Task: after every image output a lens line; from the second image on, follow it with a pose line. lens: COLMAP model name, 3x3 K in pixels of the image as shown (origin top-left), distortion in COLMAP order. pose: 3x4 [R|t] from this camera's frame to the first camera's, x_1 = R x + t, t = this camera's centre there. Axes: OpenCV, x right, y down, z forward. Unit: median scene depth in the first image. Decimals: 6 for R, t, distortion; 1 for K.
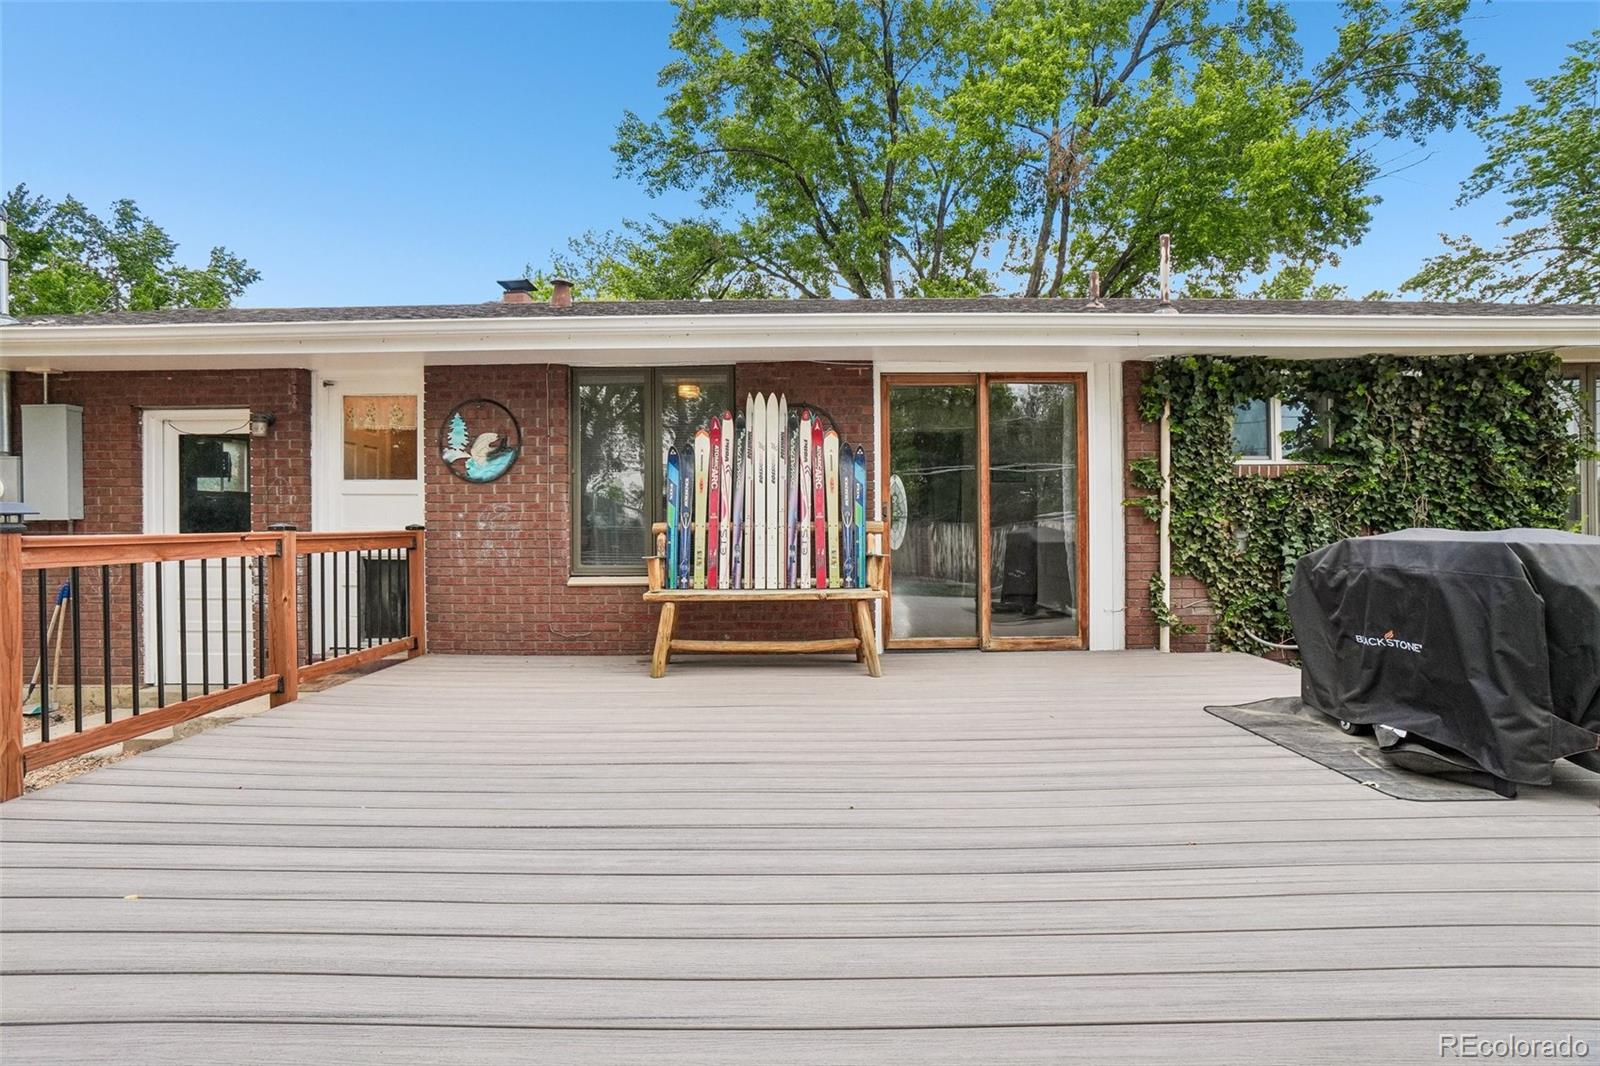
lens RADIAL K [[710.3, 0, 791.9], [0, 710.3, 524.3], [0, 0, 1]] dist [-0.064121, 0.024038]
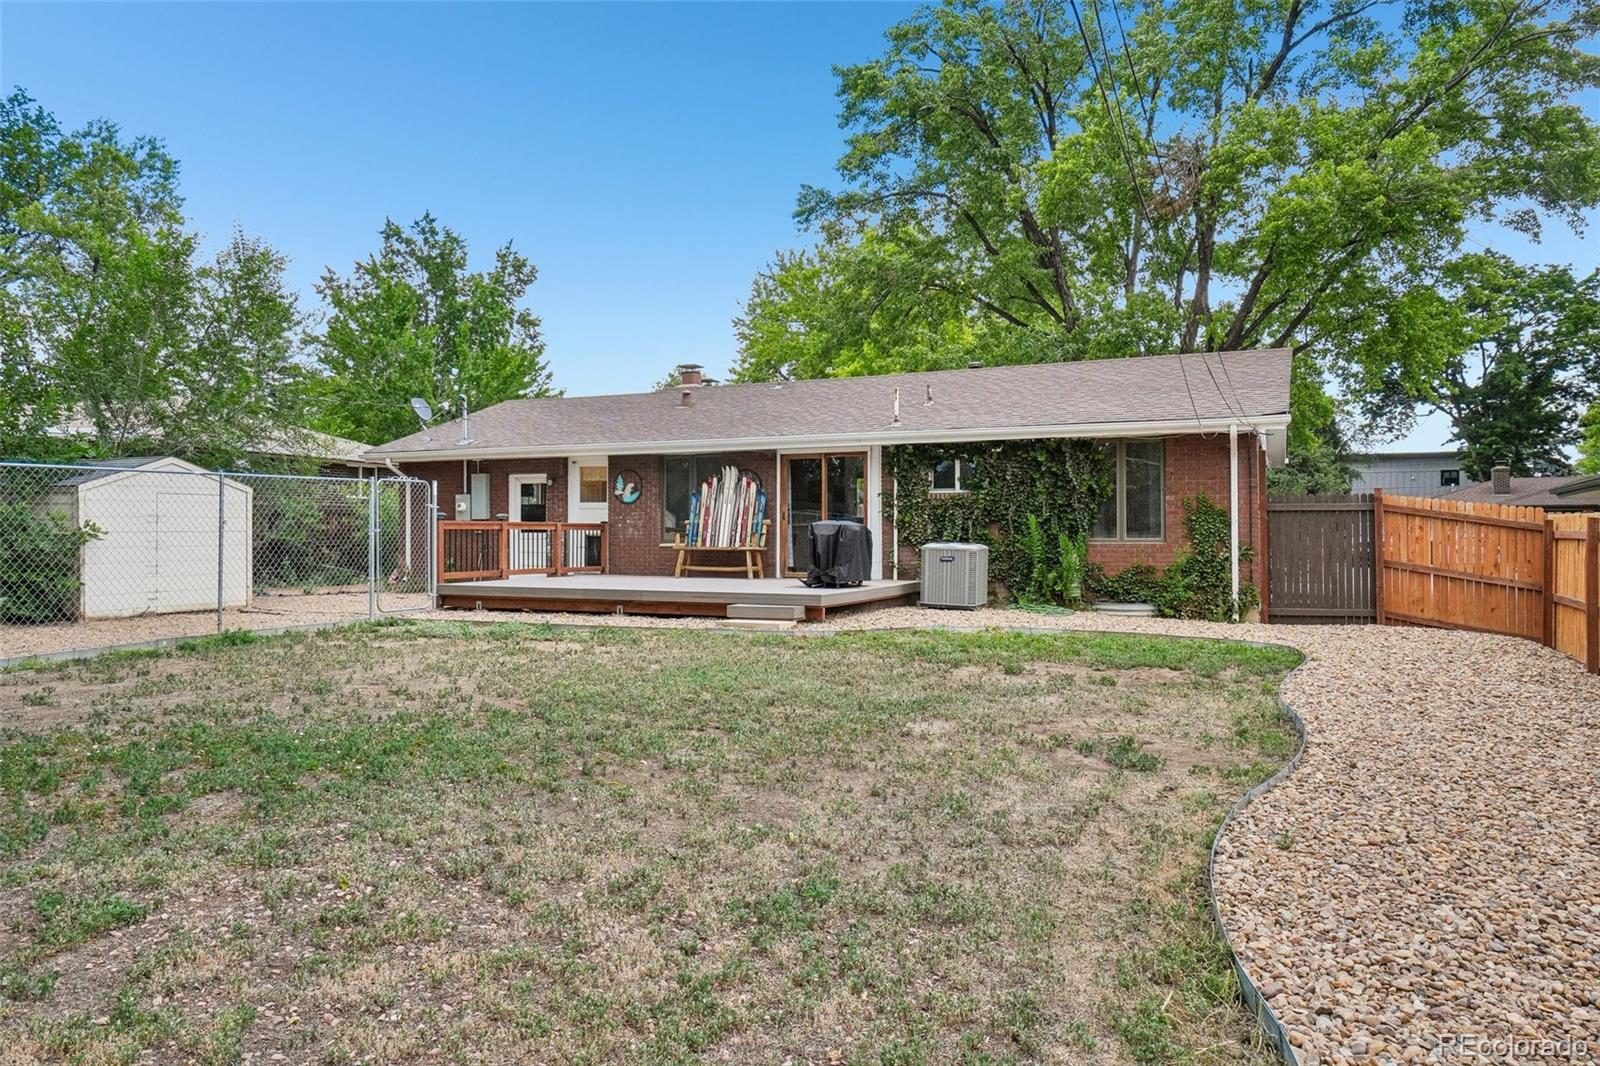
lens RADIAL K [[1089.1, 0, 800.0], [0, 1089.1, 533.0], [0, 0, 1]] dist [0.004601, 0.000474]
pose [[0.913225, 0.005668, -0.407416, 1.640898], [-0.007328, 0.999970, -0.002514, 0.046575], [0.407389, 0.005281, 0.913239, -2.204296]]
